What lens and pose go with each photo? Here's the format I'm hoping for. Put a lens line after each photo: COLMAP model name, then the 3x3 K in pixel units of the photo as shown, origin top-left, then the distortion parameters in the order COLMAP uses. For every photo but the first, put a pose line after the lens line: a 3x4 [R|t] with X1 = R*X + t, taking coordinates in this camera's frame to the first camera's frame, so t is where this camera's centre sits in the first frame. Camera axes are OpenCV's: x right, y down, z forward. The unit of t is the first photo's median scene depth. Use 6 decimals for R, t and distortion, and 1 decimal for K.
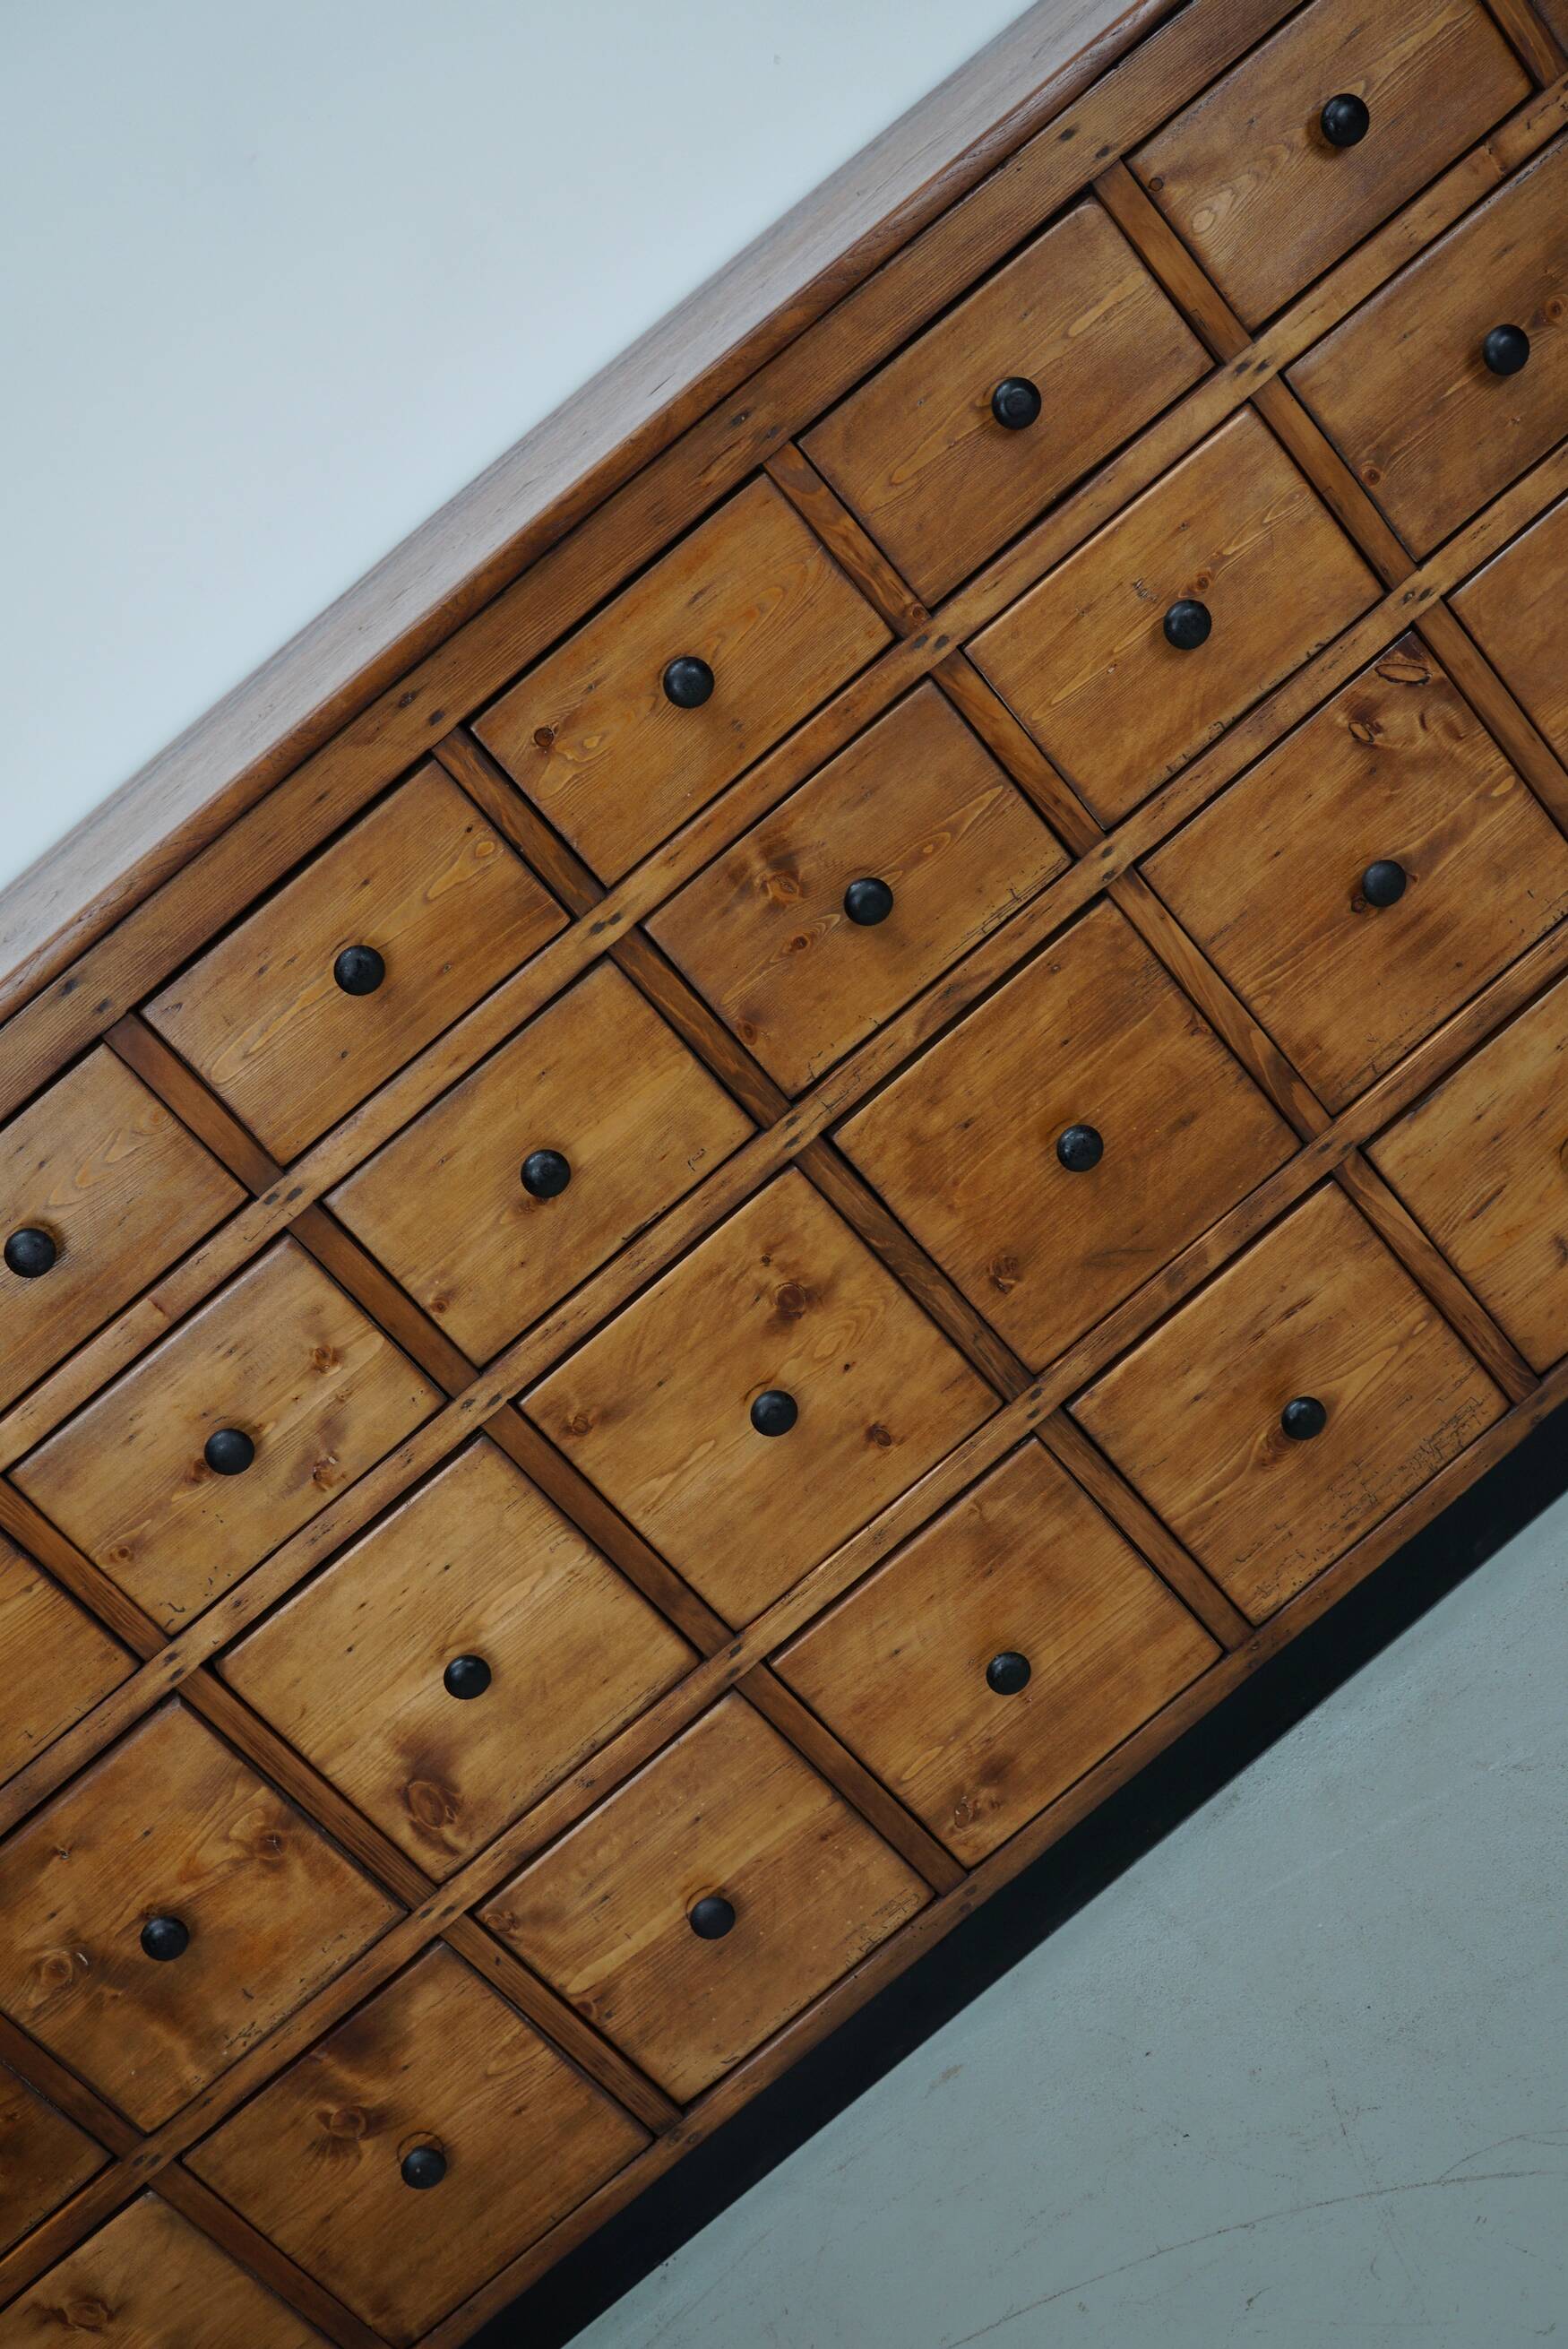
lens RADIAL K [[3003.2, 0, 791.1], [0, 3003.2, 1170.2], [0, 0, 1]] dist [-0.151302, 0.330521]
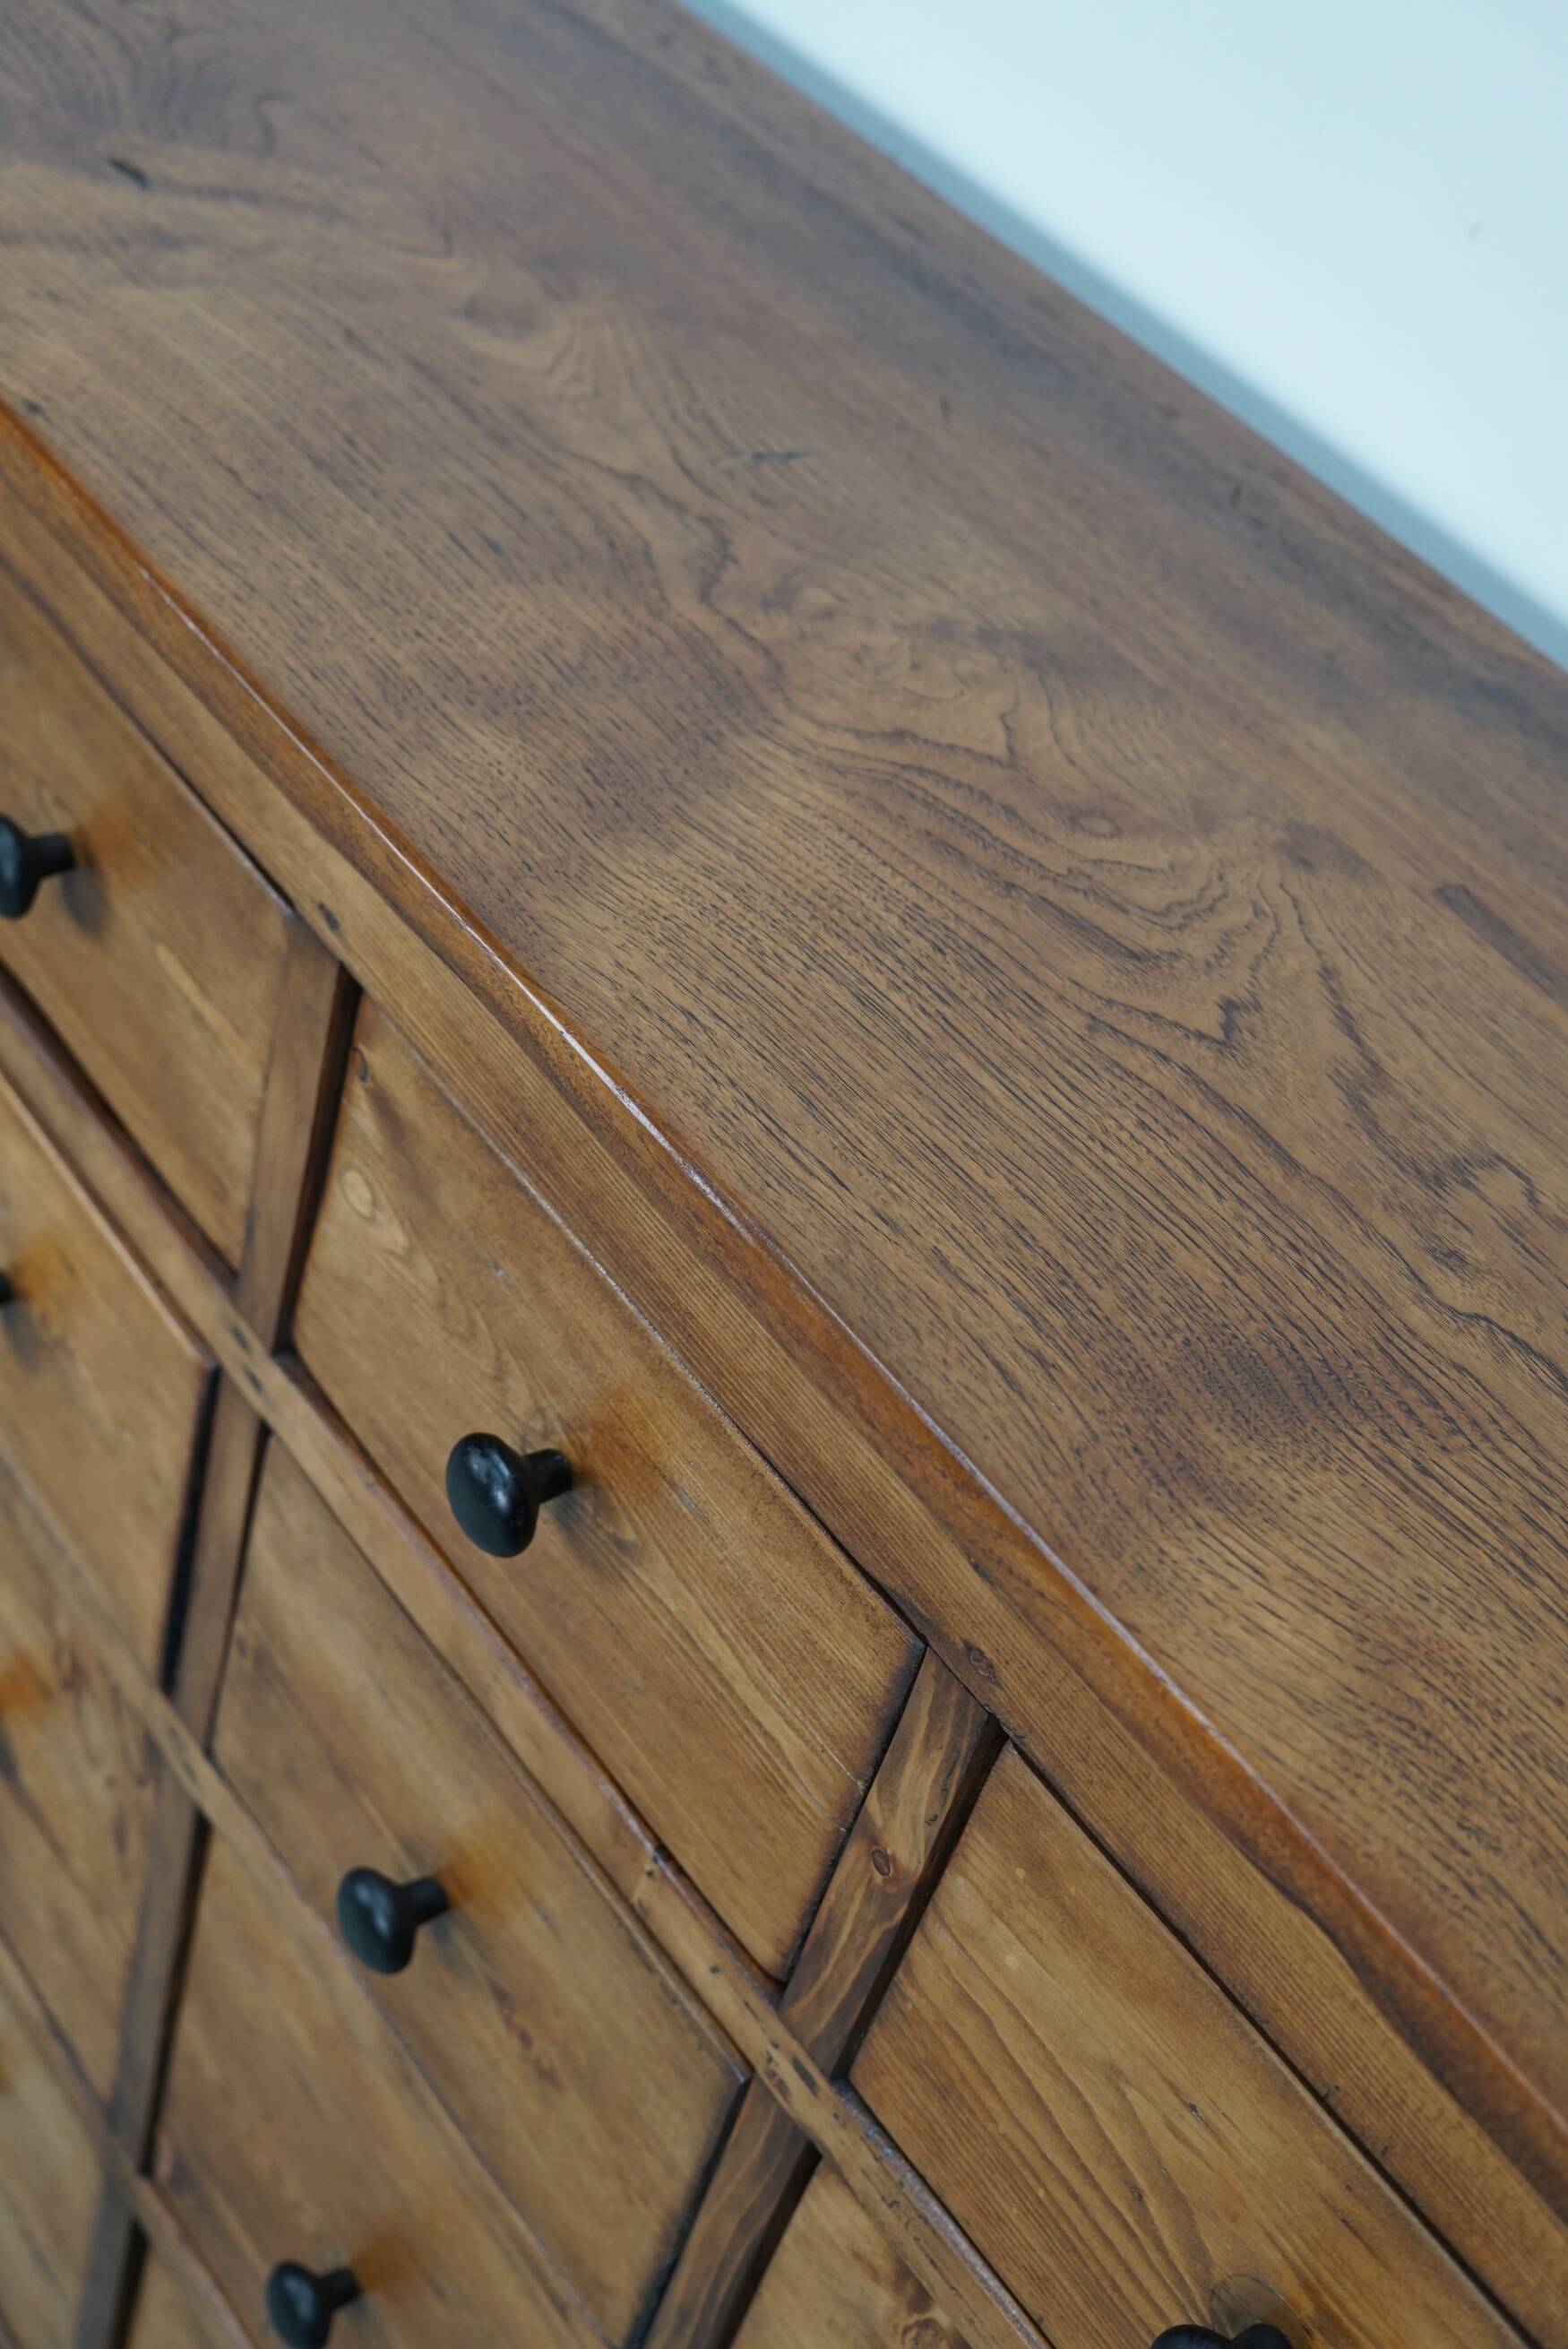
lens RADIAL K [[3024.6, 0, 784.0], [0, 3024.6, 1174.5], [0, 0, 1]] dist [-0.151951, 0.336775]
pose [[0.135196, 0.984206, -0.114285, 0.182421], [-0.759240, 0.177016, 0.626275, -0.599851], [0.636613, 0.002099, 0.771180, 0.660772]]
